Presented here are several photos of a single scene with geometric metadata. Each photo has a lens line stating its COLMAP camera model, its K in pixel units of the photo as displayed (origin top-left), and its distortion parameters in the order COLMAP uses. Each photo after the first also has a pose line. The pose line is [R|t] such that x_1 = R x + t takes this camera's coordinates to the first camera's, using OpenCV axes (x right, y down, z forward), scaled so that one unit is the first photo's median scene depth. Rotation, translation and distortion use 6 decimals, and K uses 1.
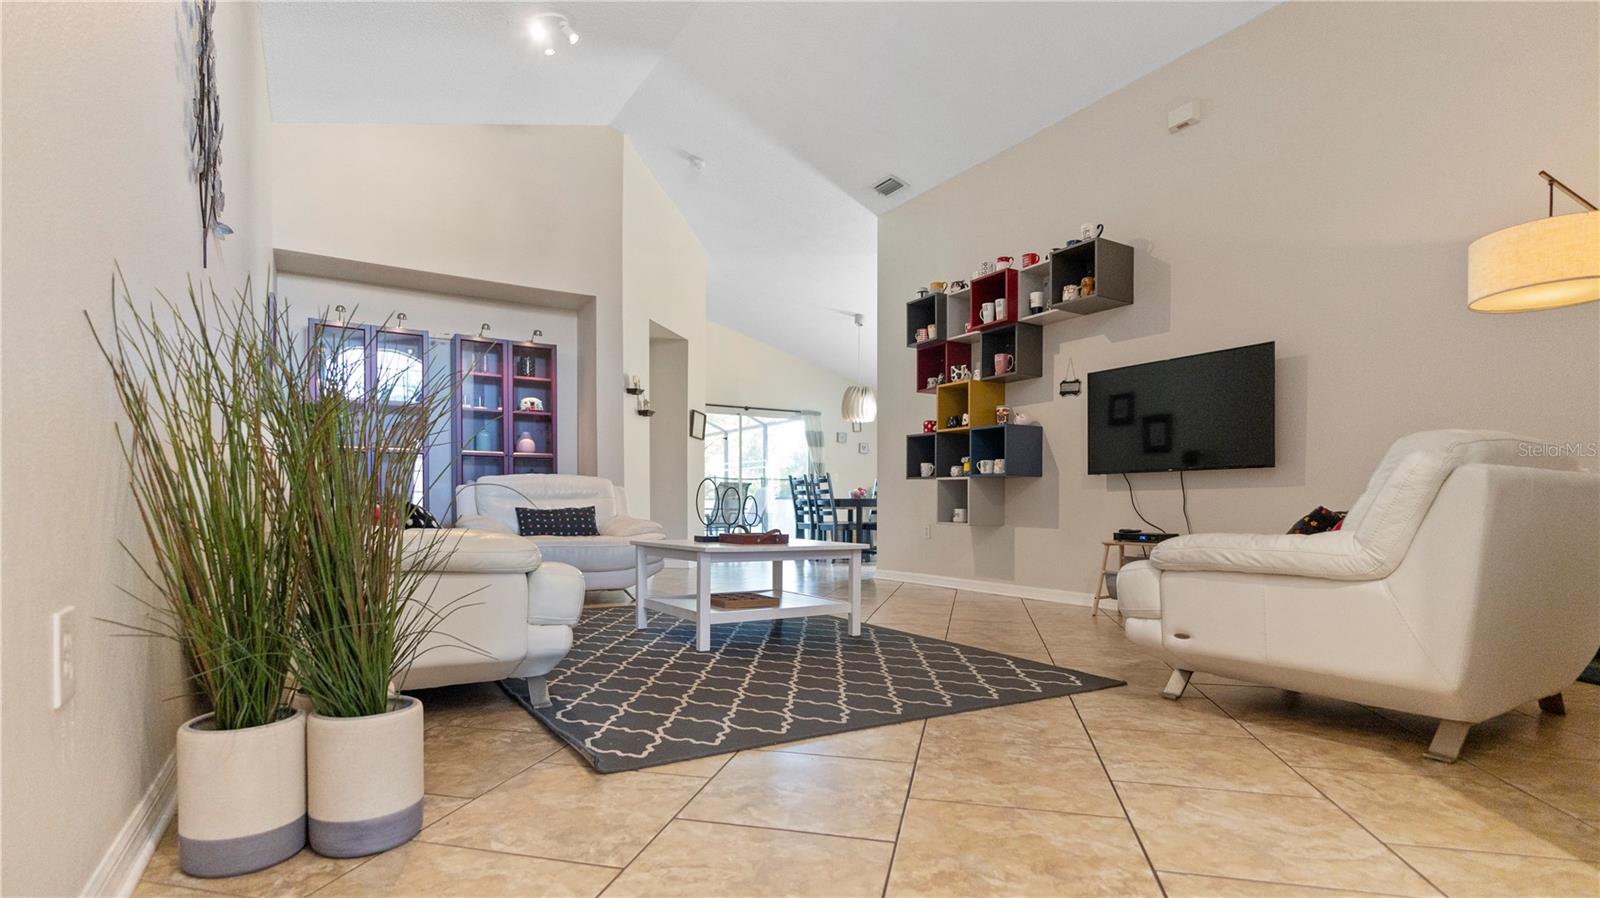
lens RADIAL K [[730.5, 0, 795.7], [0, 730.5, 438.4], [0, 0, 1]] dist [-0.000142, -0.000286]
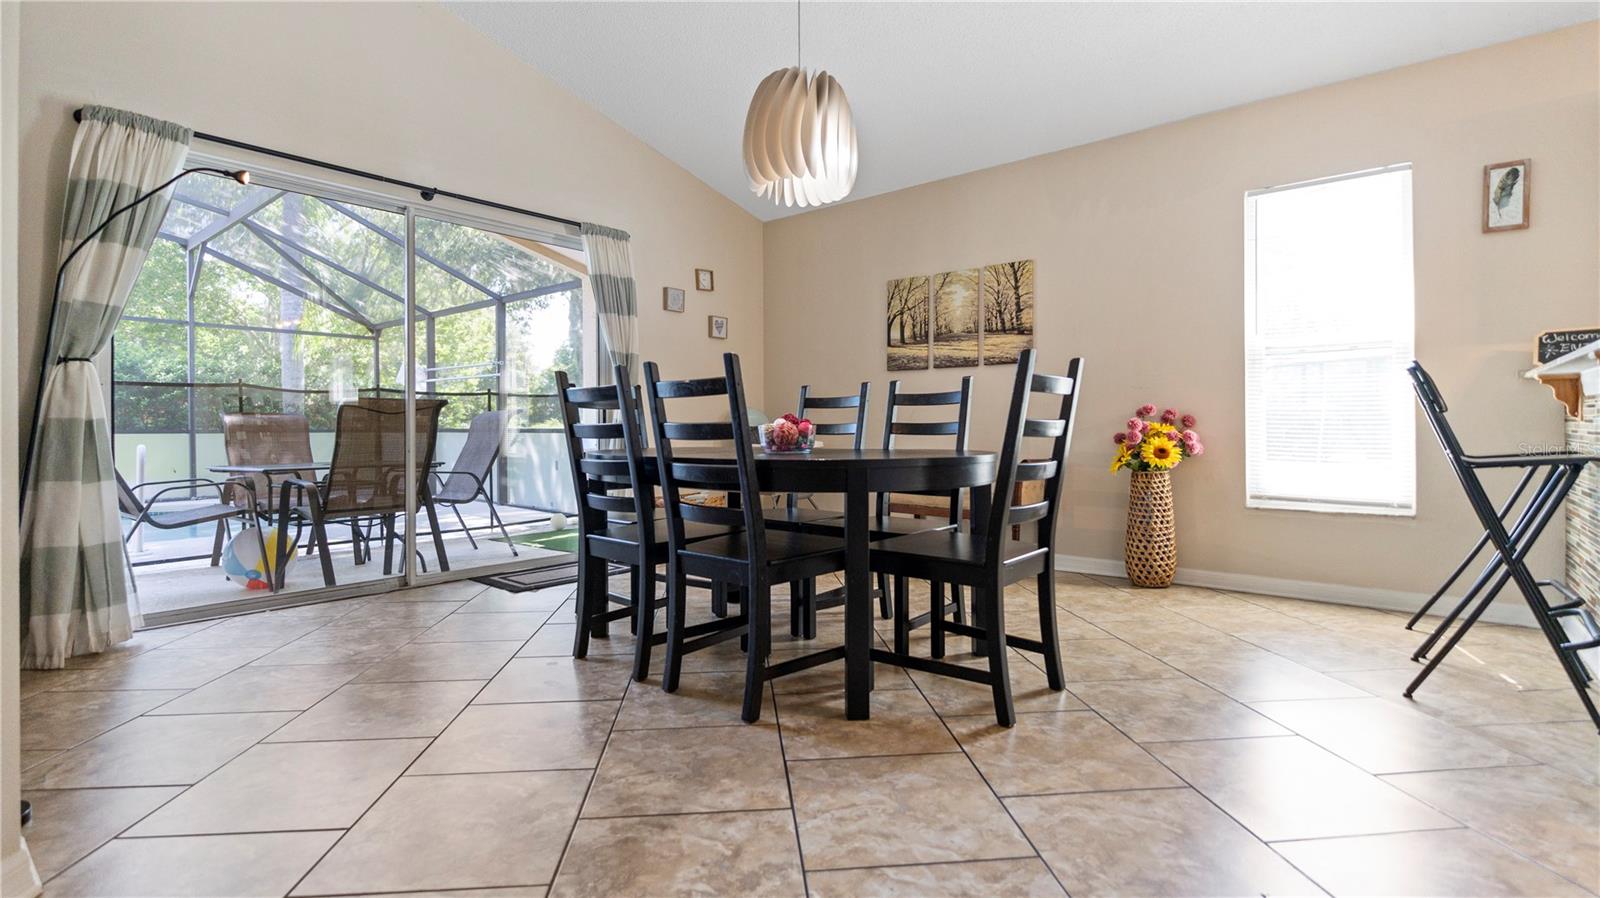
lens RADIAL K [[730.5, 0, 795.7], [0, 730.5, 438.4], [0, 0, 1]] dist [-0.000142, -0.000286]
pose [[0.943939, 0.009943, 0.329971, -0.015052], [-0.043238, 0.994659, 0.093718, 0.047036], [-0.327277, -0.102732, 0.939328, 0.706685]]
